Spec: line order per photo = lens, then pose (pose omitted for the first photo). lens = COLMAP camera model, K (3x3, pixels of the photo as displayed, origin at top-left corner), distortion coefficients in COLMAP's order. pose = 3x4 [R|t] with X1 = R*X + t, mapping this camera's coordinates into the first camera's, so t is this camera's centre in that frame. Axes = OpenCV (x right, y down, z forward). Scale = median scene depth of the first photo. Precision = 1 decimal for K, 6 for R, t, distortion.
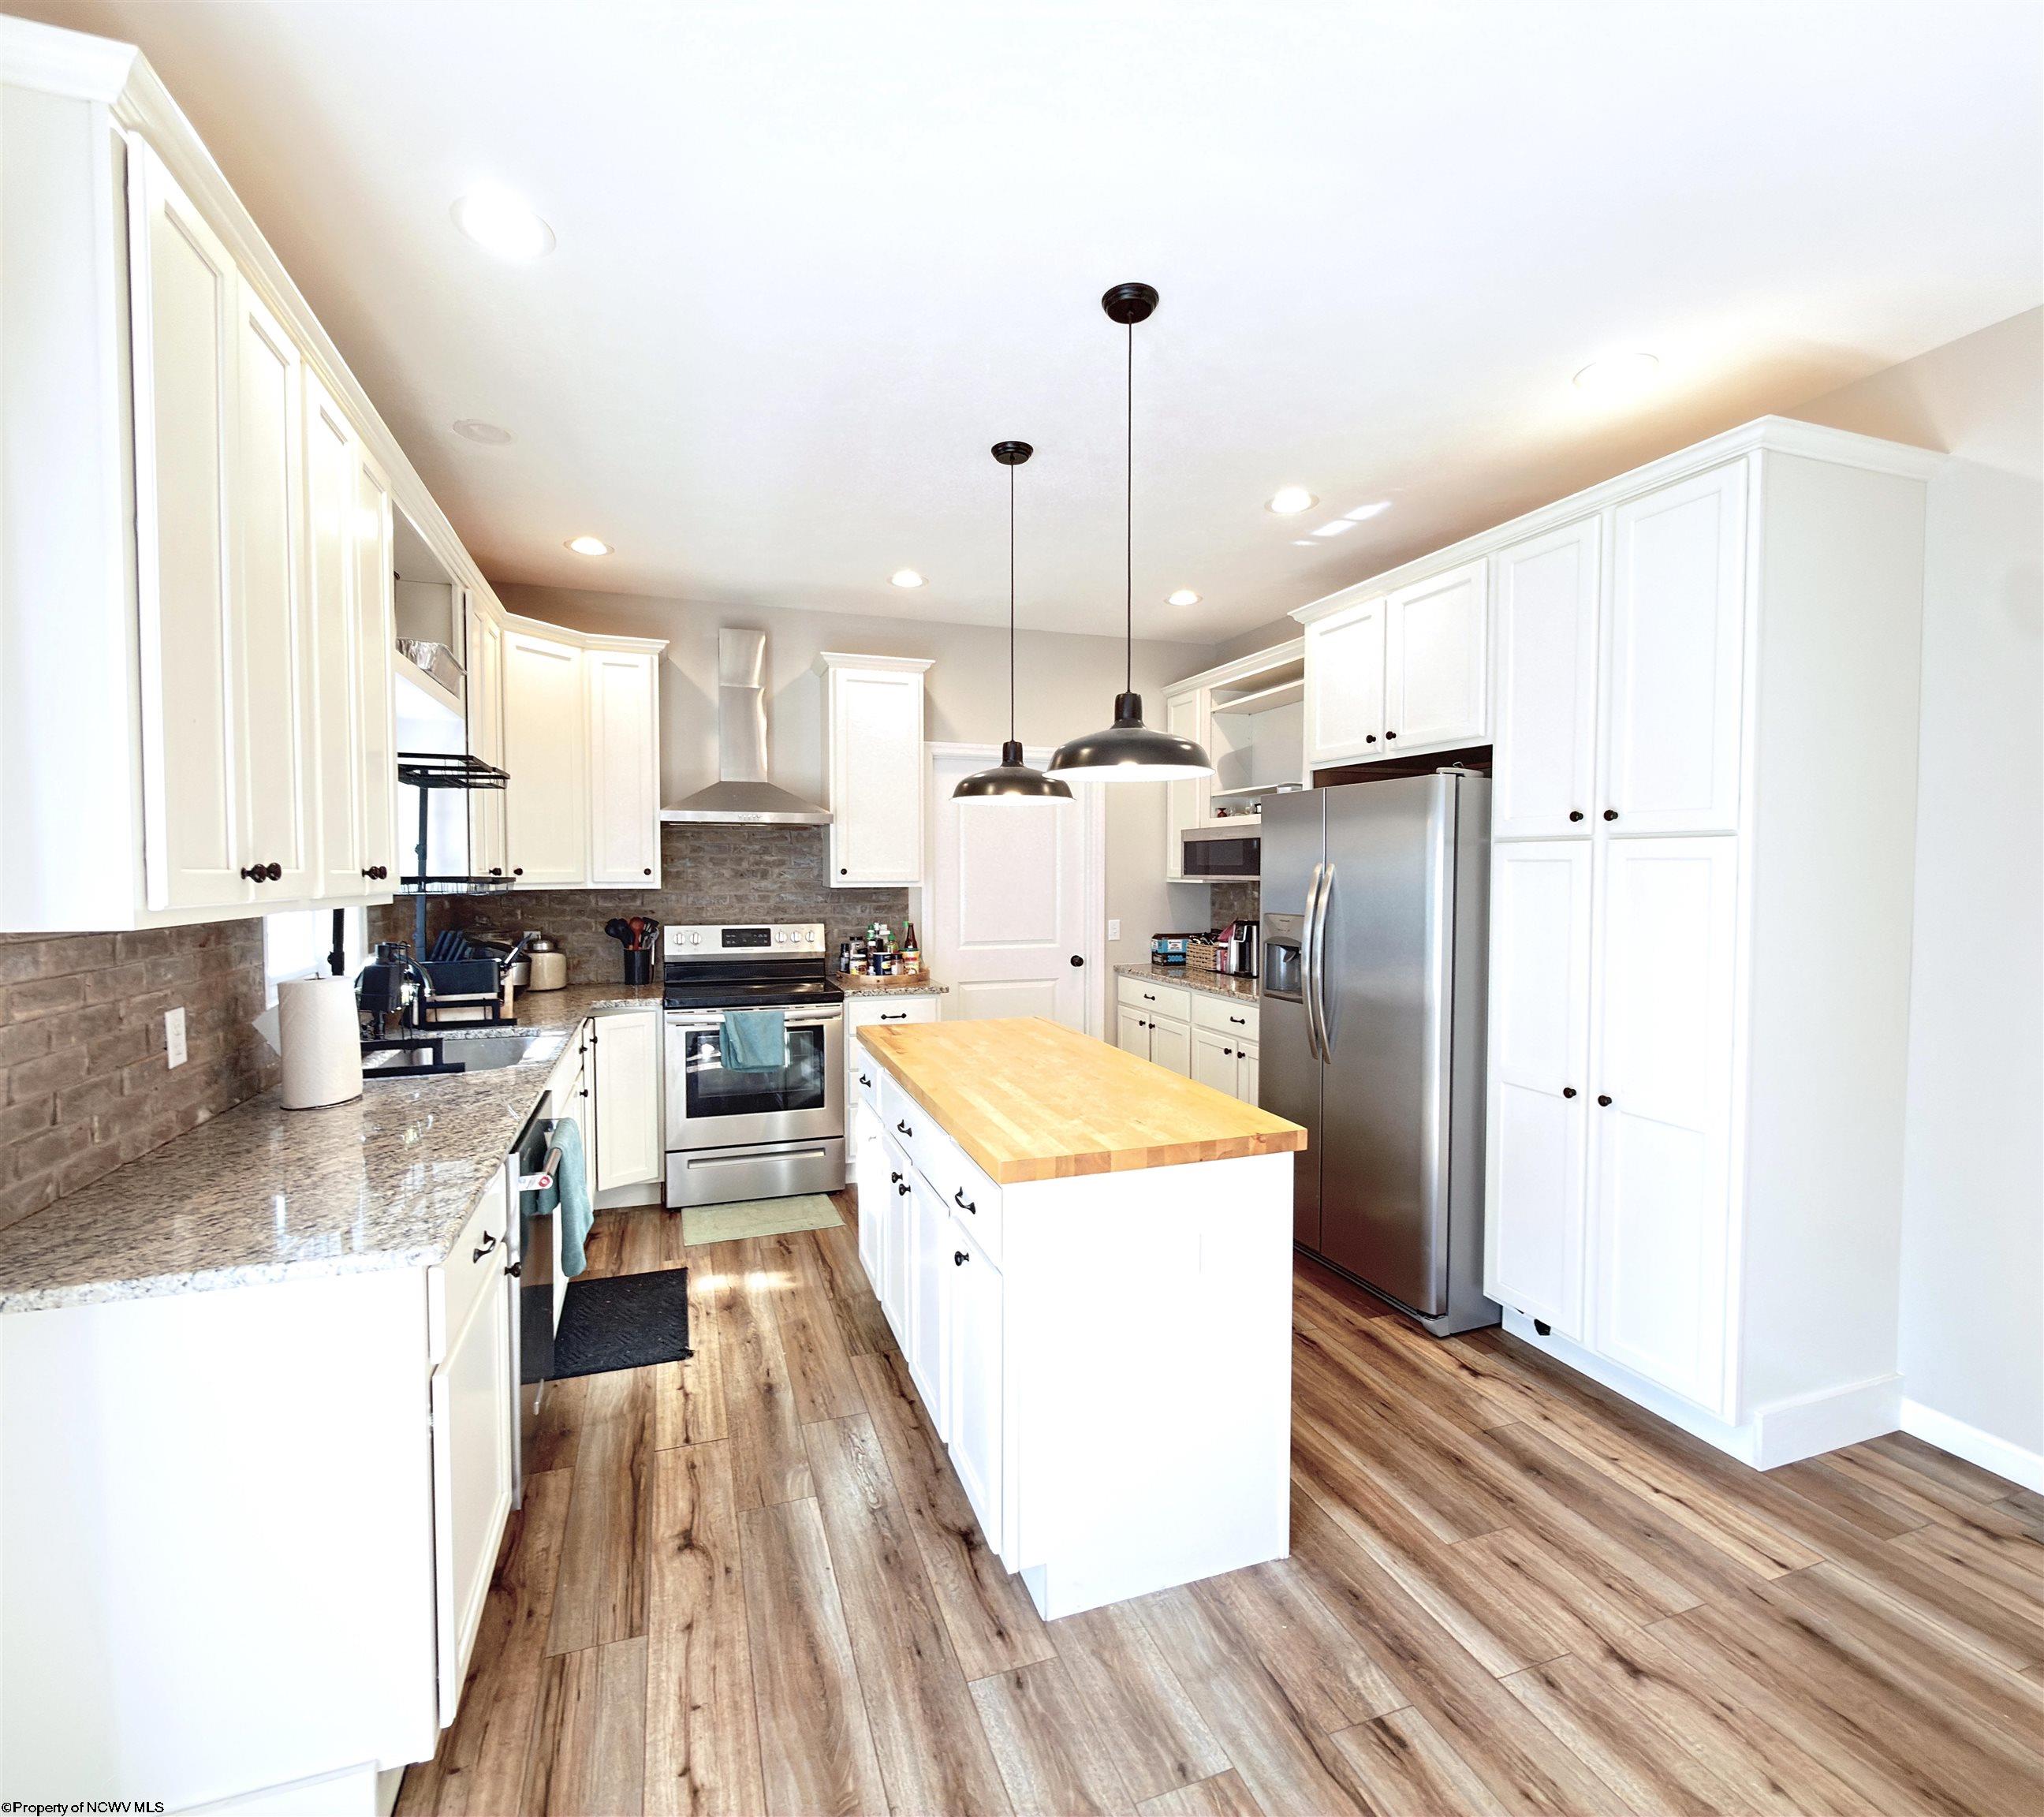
lens RADIAL K [[974.8, 0, 1022.0], [0, 974.8, 908.5], [0, 0, 1]] dist [-0.000130, -0.000197]
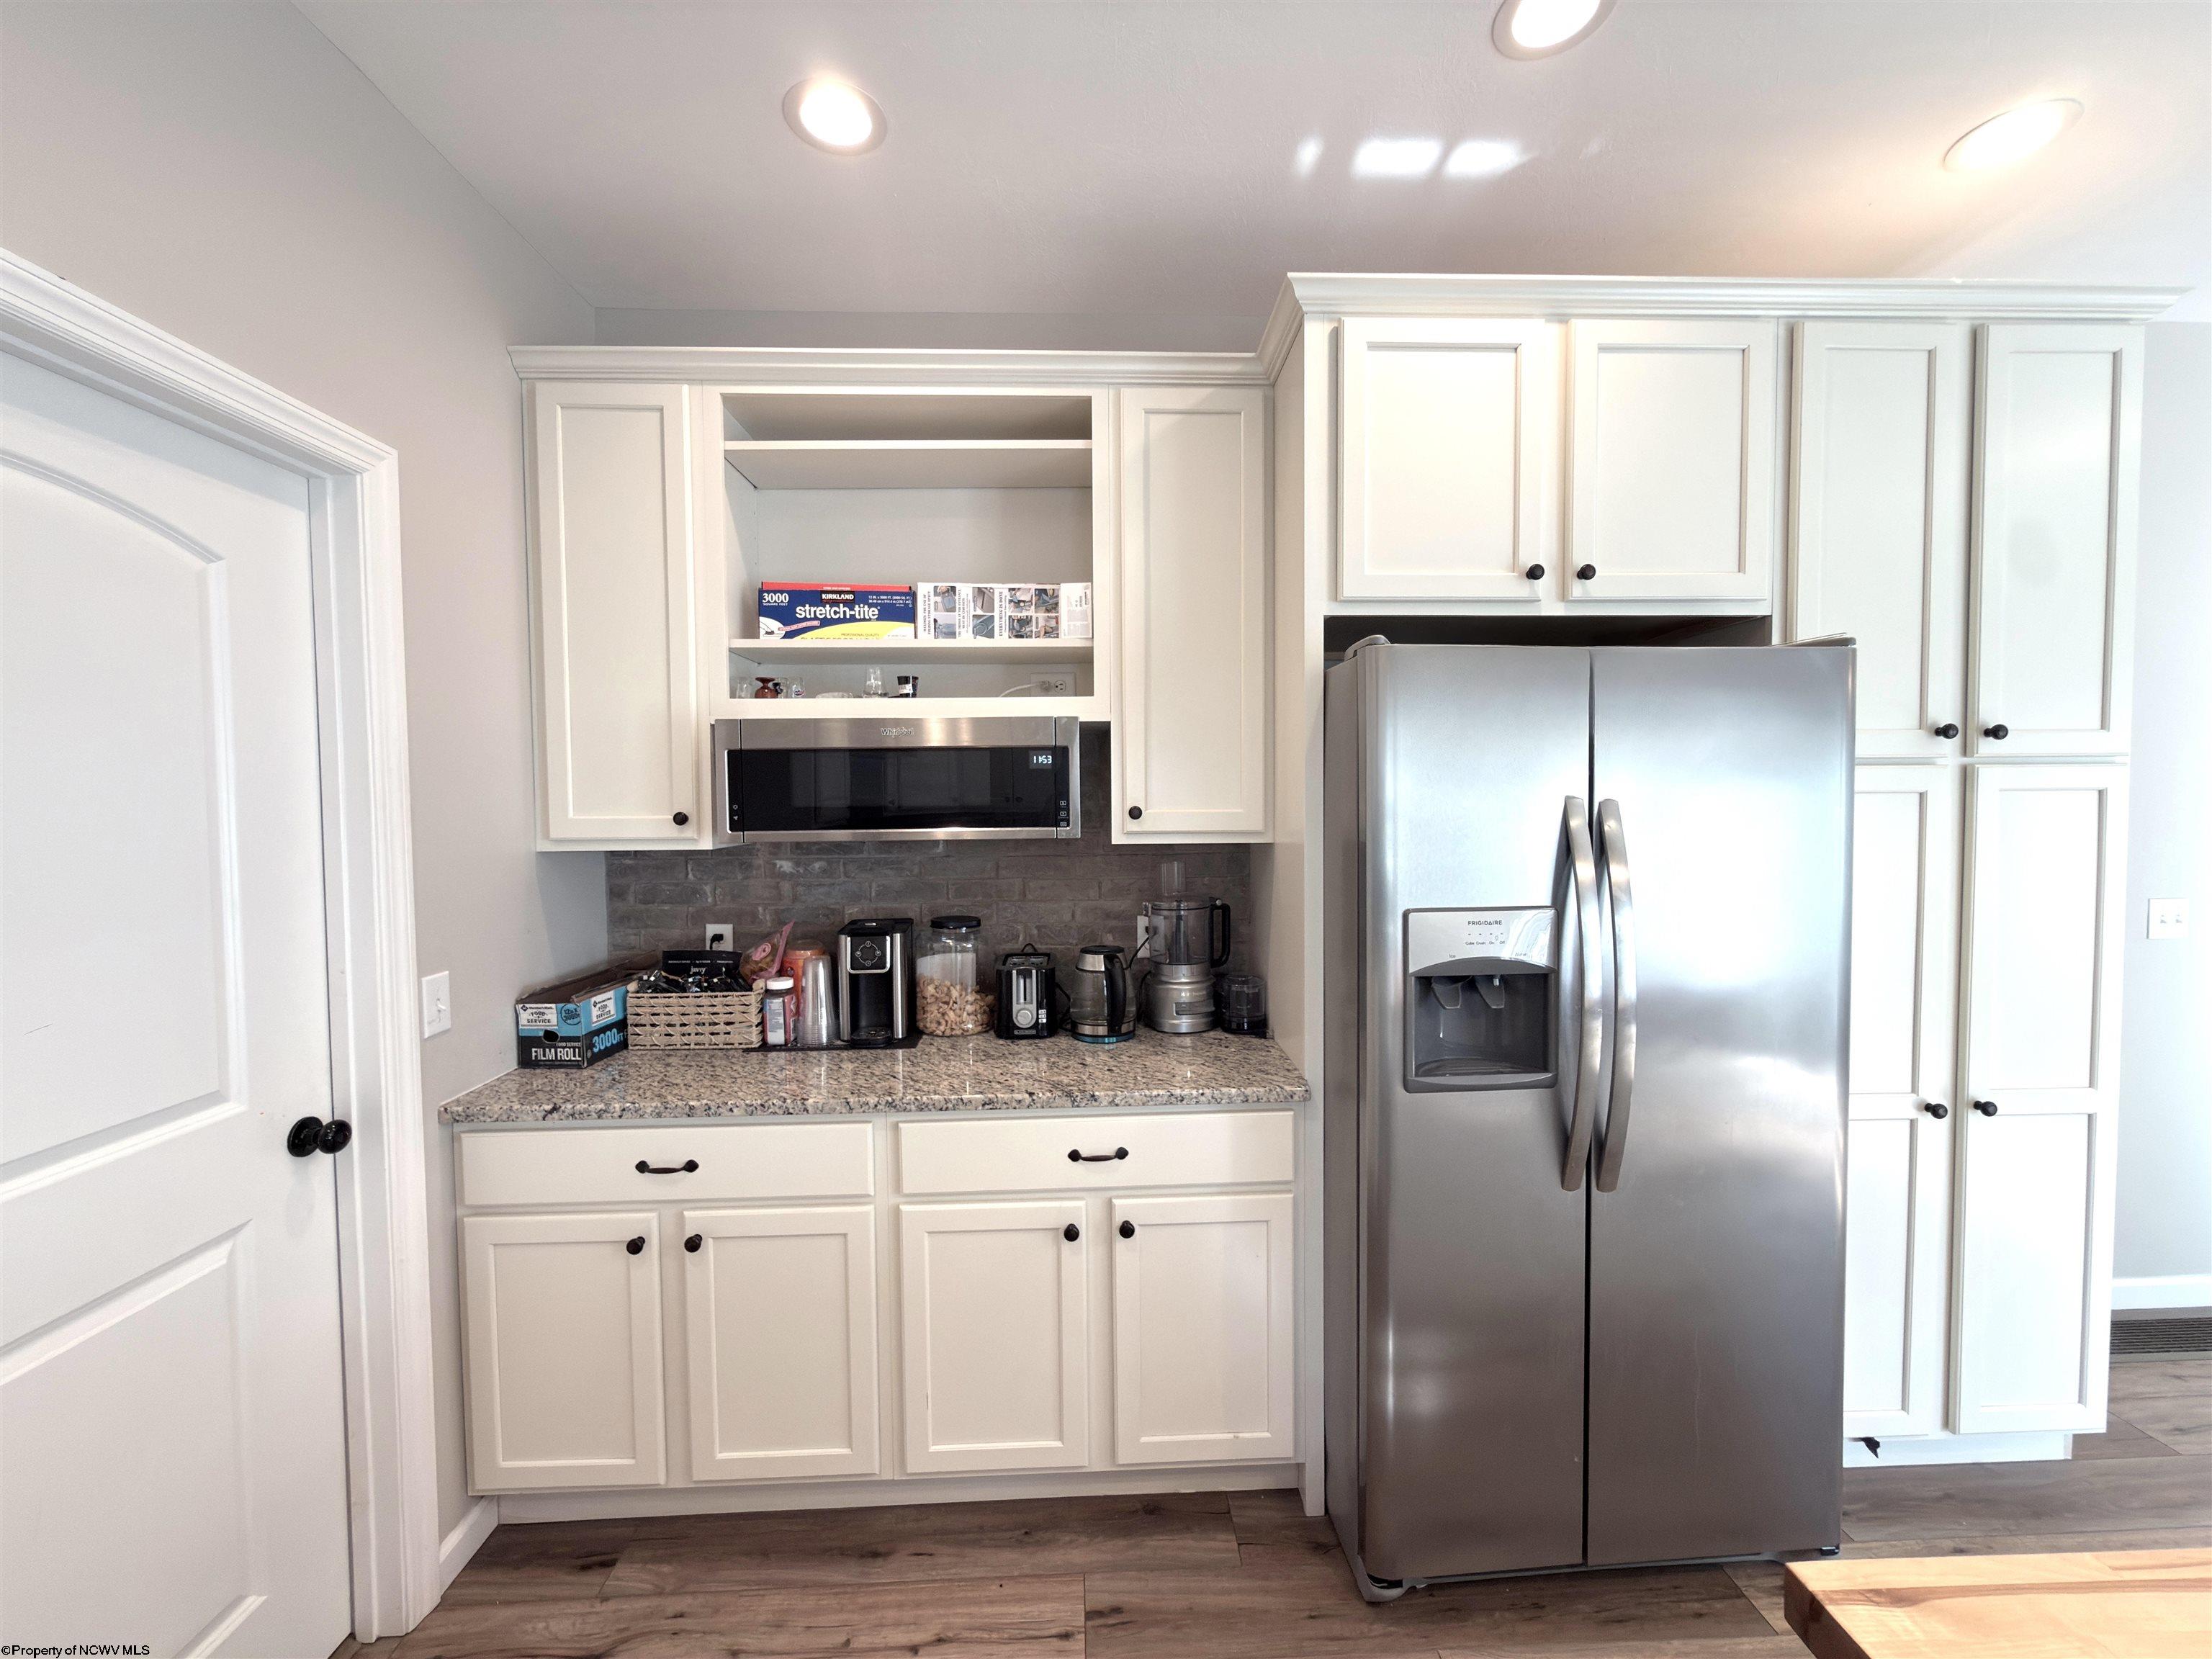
lens RADIAL K [[898.6, 0, 1106.0], [0, 898.6, 829.5], [0, 0, 1]] dist [0.000552, 0.000147]
pose [[0.293776, -0.022049, 0.955620, -0.141310], [0.049096, 0.998762, 0.007952, -0.029539], [-0.954613, 0.044581, 0.294495, 0.739413]]
